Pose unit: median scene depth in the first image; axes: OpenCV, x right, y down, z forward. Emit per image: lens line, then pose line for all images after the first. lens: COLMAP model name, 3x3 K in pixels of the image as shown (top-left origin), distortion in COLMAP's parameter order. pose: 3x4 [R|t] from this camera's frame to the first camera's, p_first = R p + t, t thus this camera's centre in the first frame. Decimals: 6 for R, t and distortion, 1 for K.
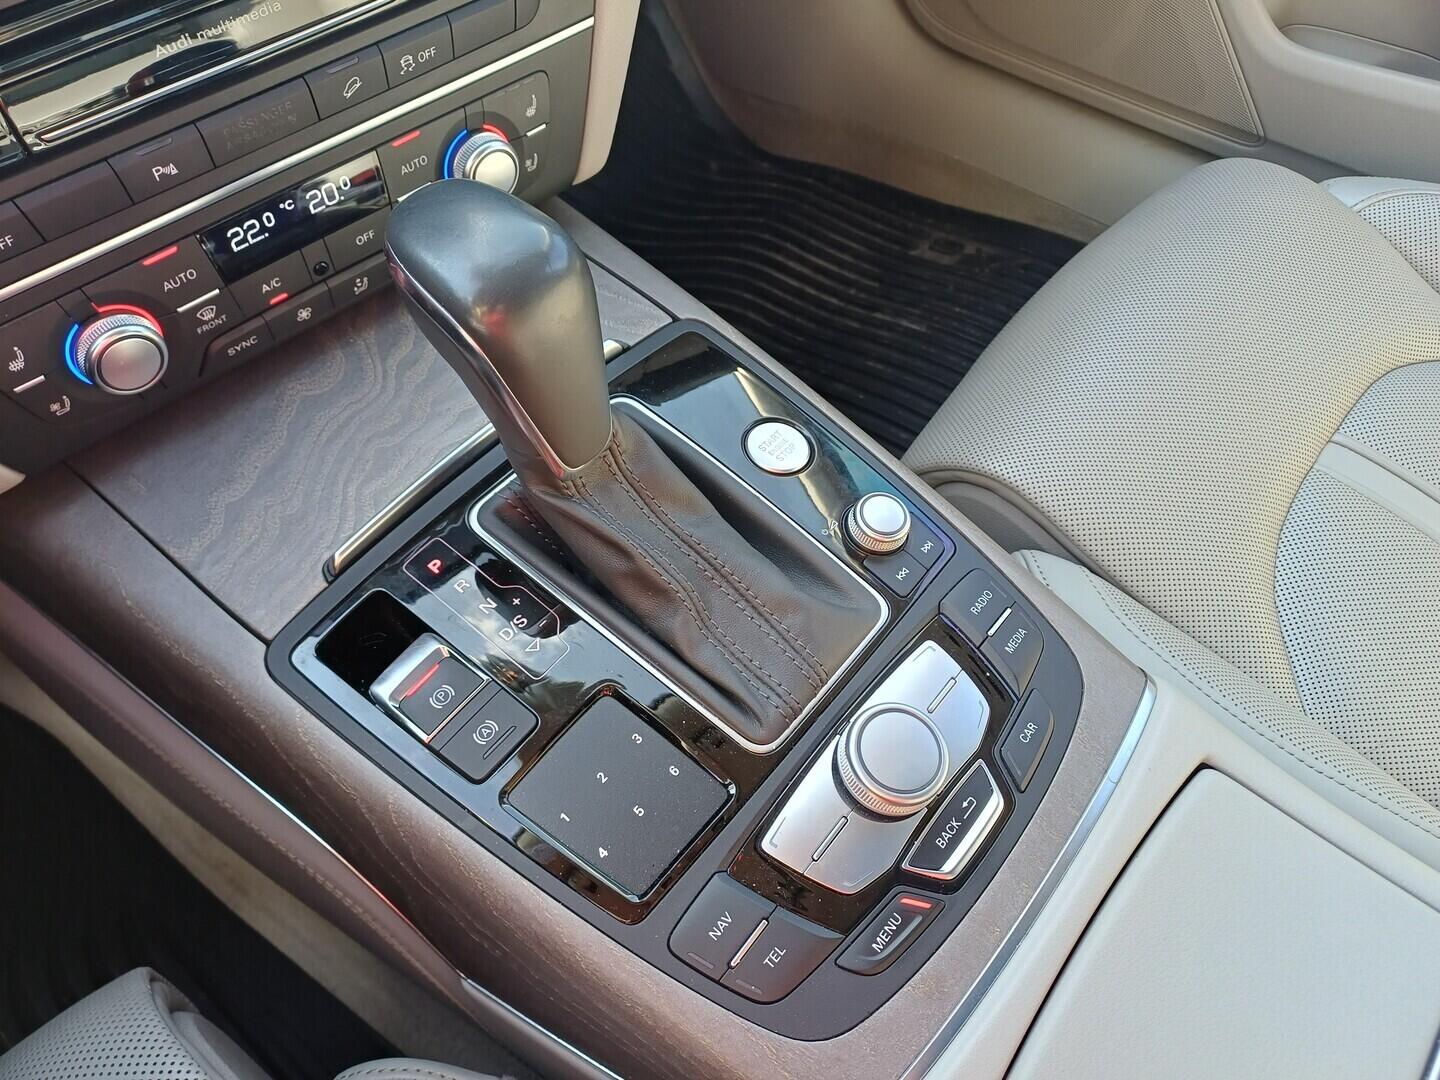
lens RADIAL K [[1081.9, 0, 730.5], [0, 1081.9, 540.5], [0, 0, 1]] dist [0.063538, -0.062485]
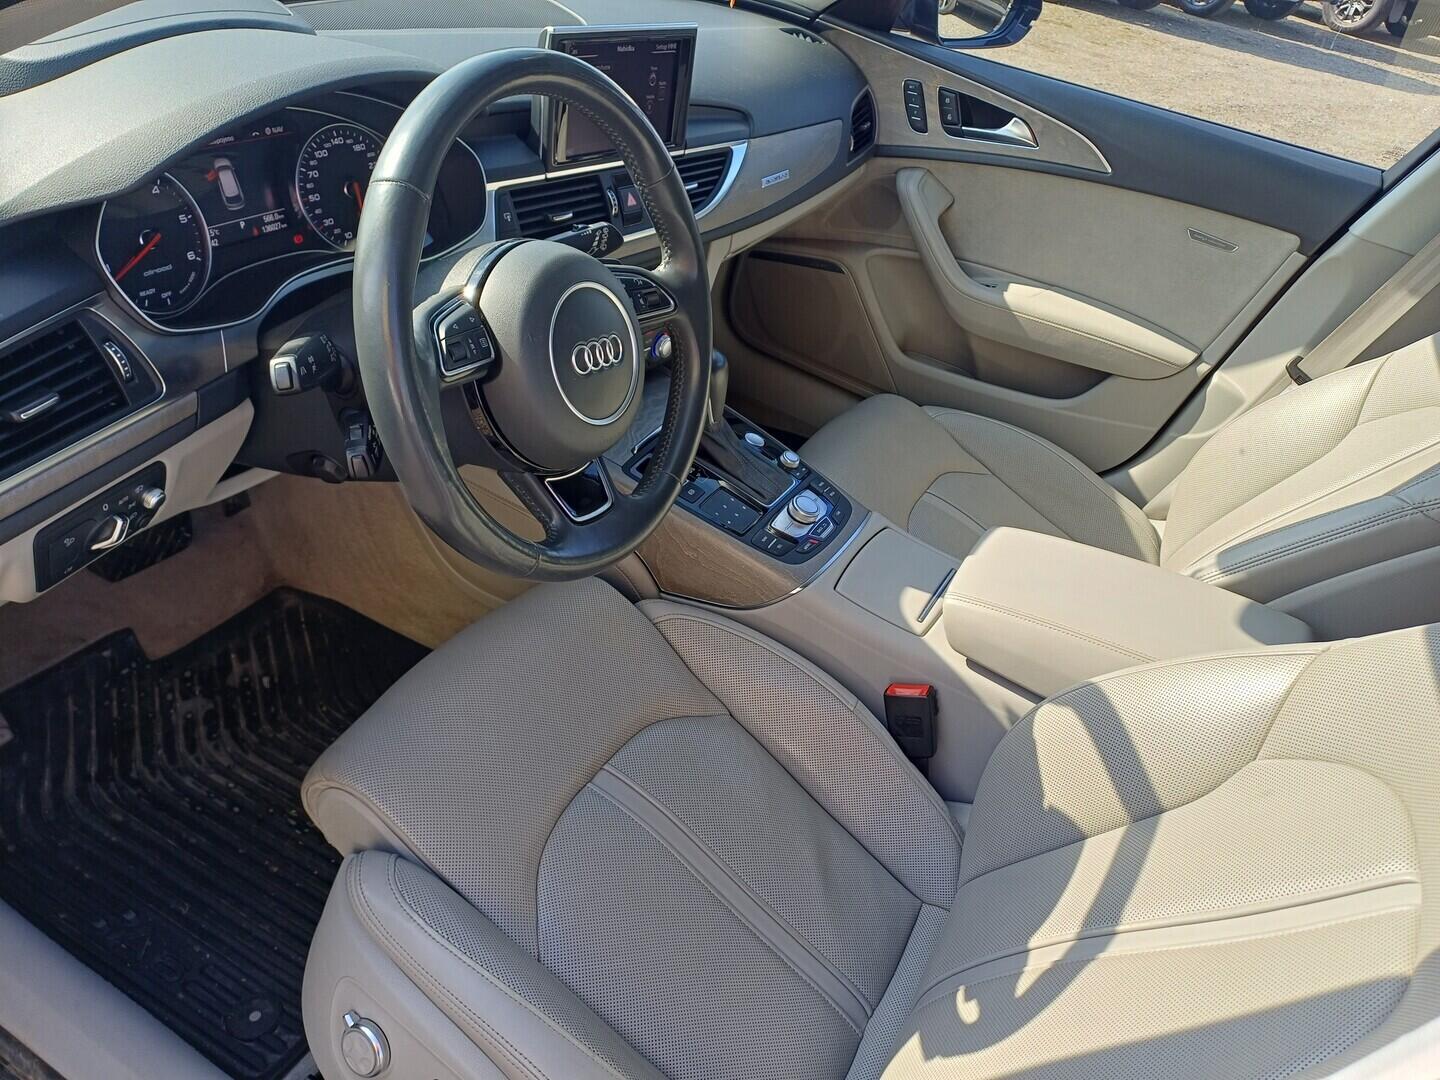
lens RADIAL K [[1028.0, 0, 720.7], [0, 1028.0, 548.7], [0, 0, 1]] dist [0.089662, -0.136241]
pose [[0.965465, 0.058097, 0.253971, -0.867657], [0.008306, 0.967461, -0.252885, 1.068637], [-0.260399, 0.246261, 0.933567, -1.816384]]
